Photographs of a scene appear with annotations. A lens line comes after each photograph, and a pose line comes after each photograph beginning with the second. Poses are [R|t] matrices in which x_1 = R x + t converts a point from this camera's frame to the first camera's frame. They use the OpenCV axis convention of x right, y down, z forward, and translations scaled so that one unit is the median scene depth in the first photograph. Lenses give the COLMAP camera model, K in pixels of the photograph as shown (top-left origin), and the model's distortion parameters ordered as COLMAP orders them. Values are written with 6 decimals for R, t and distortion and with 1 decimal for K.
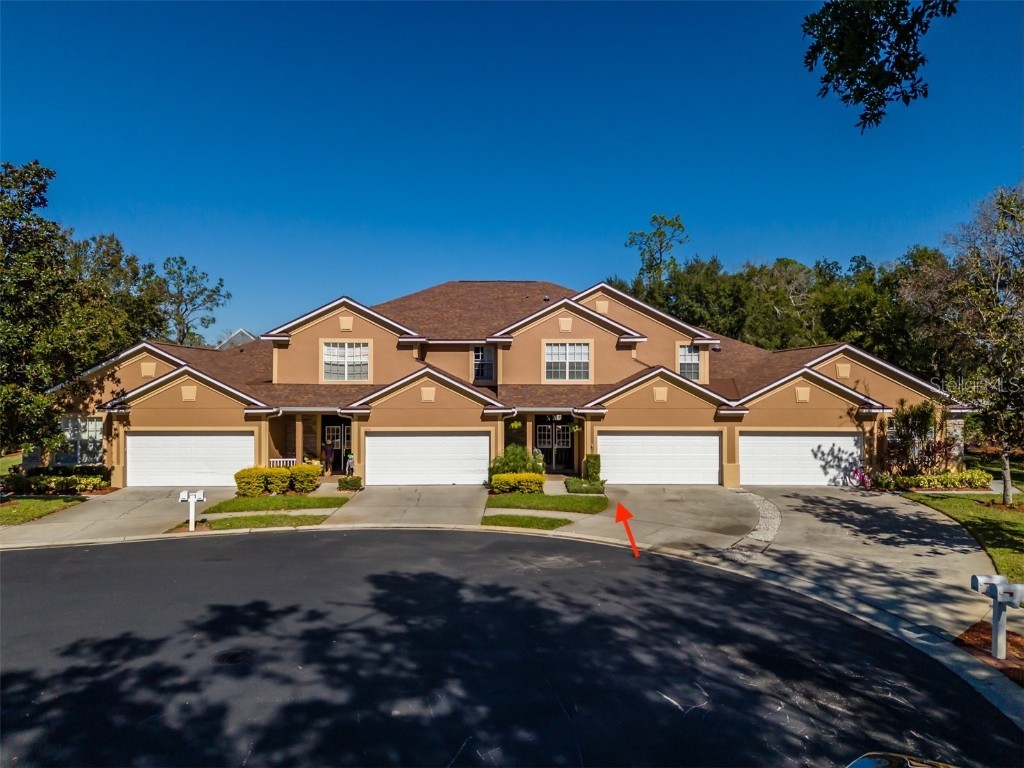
lens RADIAL K [[747.7, 0, 502.2], [0, 747.7, 387.4], [0, 0, 1]] dist [0.090360, -0.090011]
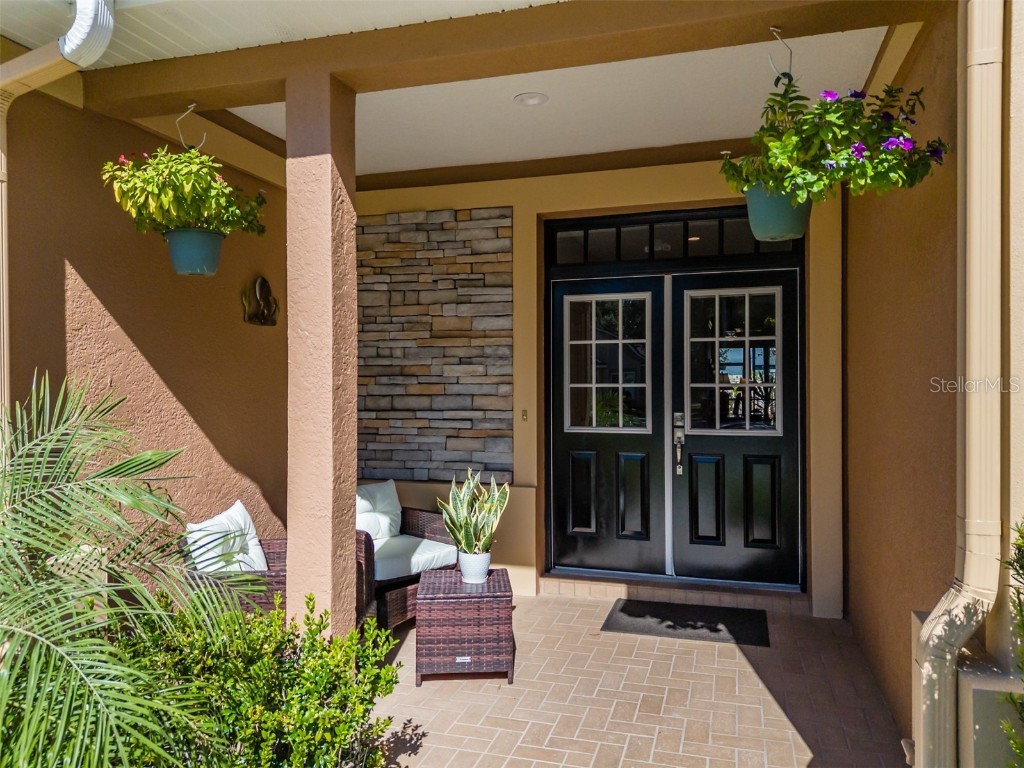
lens RADIAL K [[747.7, 0, 512.8], [0, 747.7, 382.8], [0, 0, 1]] dist [0.090360, -0.090011]
pose [[0.956468, -0.001836, -0.291831, 0.092052], [-0.000688, 0.999963, -0.008546, 0.078275], [0.291836, 0.008375, 0.956432, 0.924096]]
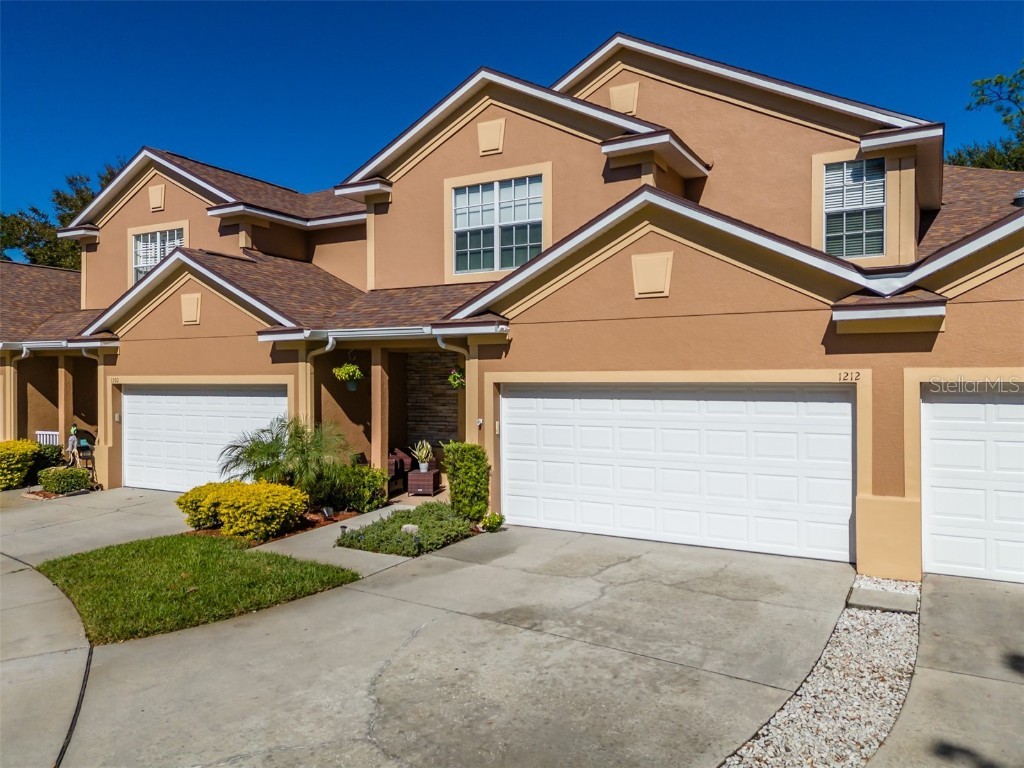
lens RADIAL K [[747.7, 0, 513.2], [0, 747.7, 383.7], [0, 0, 1]] dist [0.090360, -0.090011]
pose [[0.869358, 0.000029, -0.494182, 0.321056], [-0.002540, 0.999987, -0.004409, 0.059459], [0.494176, 0.005088, 0.869347, 0.673088]]
